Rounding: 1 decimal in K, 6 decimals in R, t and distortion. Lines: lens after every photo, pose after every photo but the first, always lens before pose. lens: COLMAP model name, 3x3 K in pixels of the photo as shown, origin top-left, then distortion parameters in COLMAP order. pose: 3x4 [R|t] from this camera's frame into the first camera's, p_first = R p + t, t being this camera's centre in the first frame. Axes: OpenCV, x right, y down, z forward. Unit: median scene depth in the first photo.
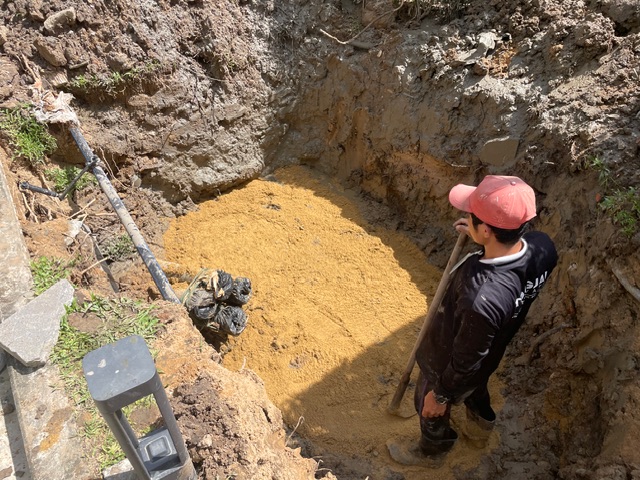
lens RADIAL K [[491.0, 0, 320.1], [0, 491.0, 240.9], [0, 0, 1]] dist [-0.007491, -0.004976]
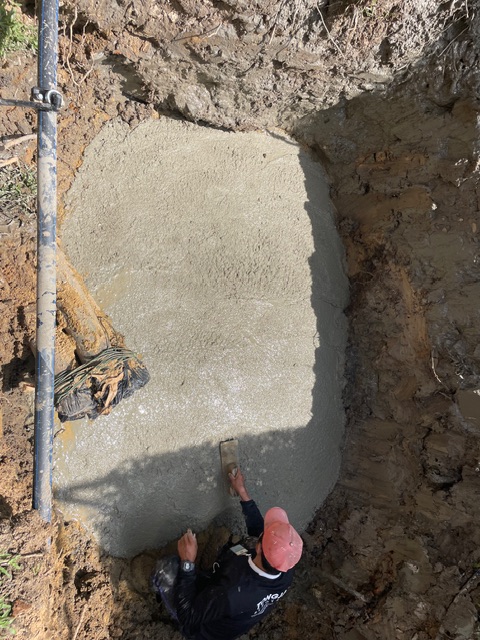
lens RADIAL K [[491.0, 0, 240.6], [0, 491.0, 320.0], [0, 0, 1]] dist [-0.007491, -0.004976]
pose [[0.715888, 0.557780, 0.419983, -0.307351], [-0.698160, 0.564290, 0.440623, -0.297737], [0.008779, -0.608652, 0.793388, 0.352162]]
